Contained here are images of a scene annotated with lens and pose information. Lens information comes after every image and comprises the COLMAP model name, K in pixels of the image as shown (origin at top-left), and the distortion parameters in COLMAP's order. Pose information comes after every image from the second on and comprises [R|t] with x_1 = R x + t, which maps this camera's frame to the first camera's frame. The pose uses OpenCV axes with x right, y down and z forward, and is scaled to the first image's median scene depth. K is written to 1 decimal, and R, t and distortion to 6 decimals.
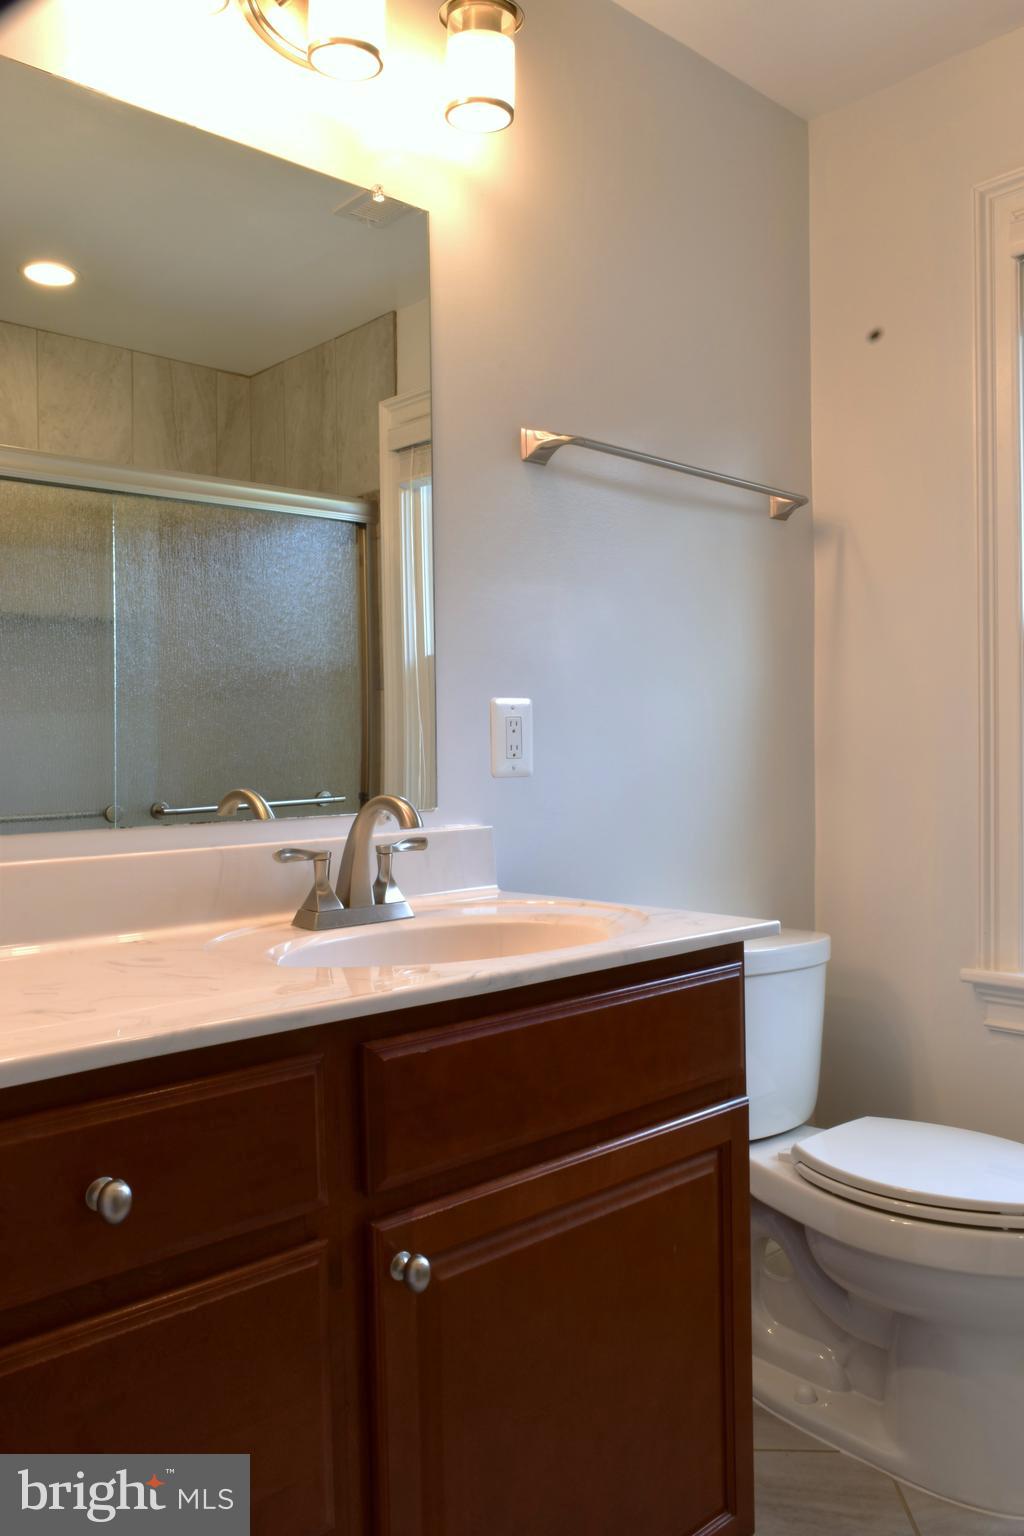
lens RADIAL K [[1188.1, 0, 507.8], [0, 1188.1, 760.1], [0, 0, 1]] dist [-0.031895, 0.034930]
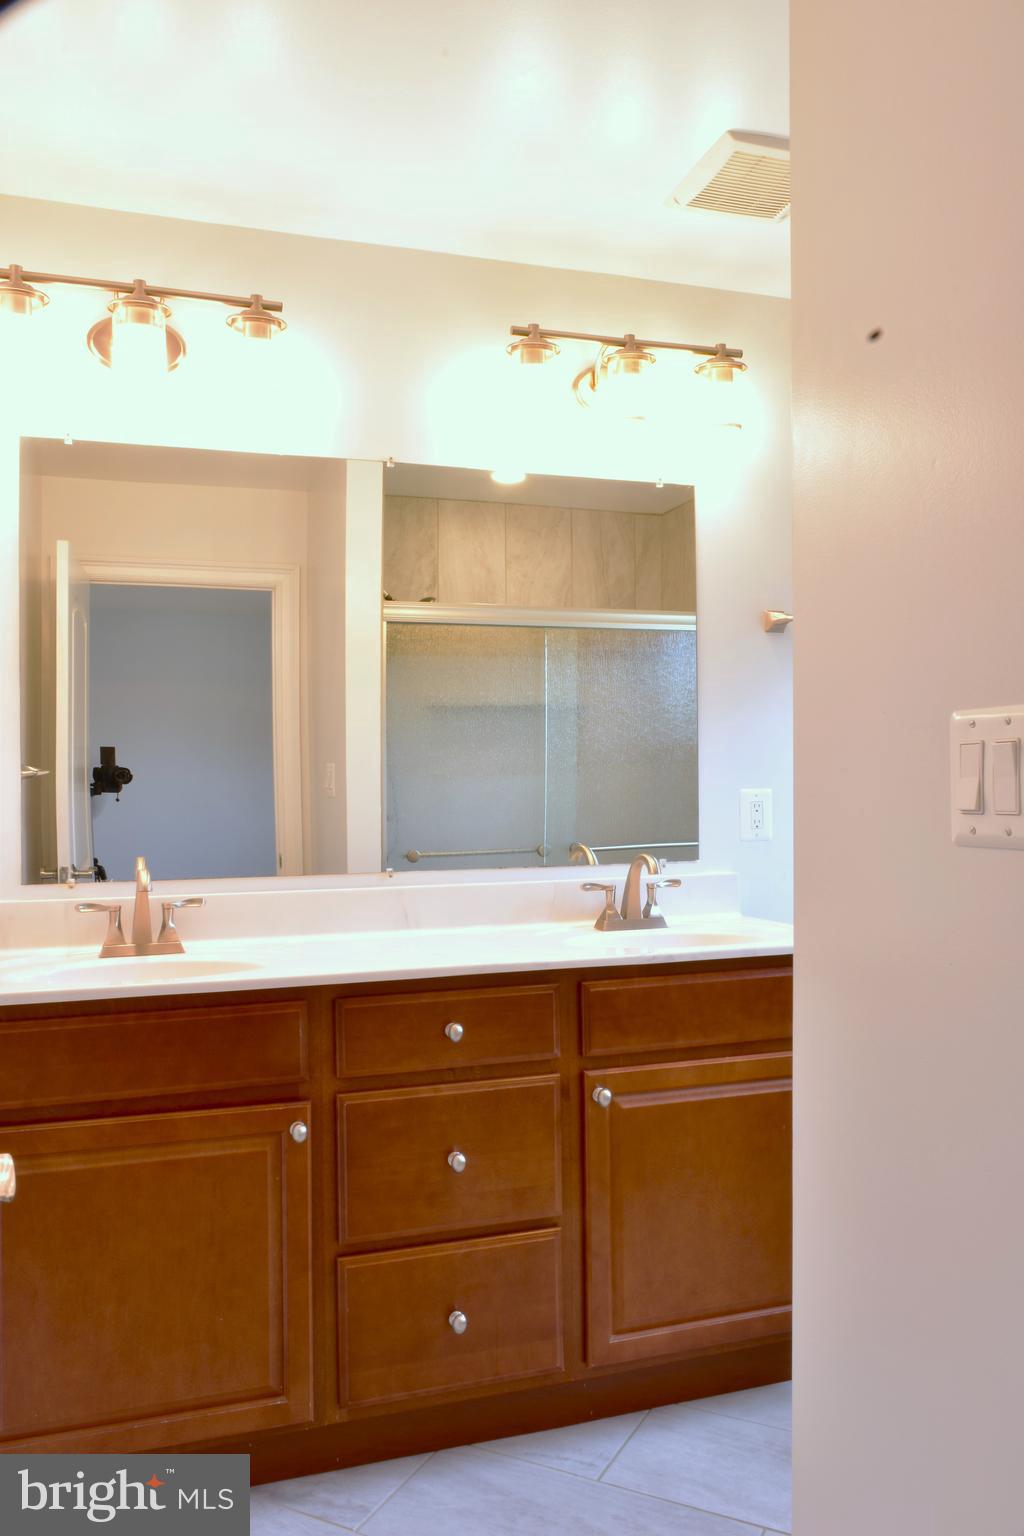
lens RADIAL K [[1188.1, 0, 512.7], [0, 1188.1, 766.5], [0, 0, 1]] dist [-0.031895, 0.034930]
pose [[0.913398, 0.003481, -0.407053, 0.413791], [-0.009367, 0.999878, -0.012469, -0.072802], [0.406960, 0.015202, 0.913320, -0.634224]]
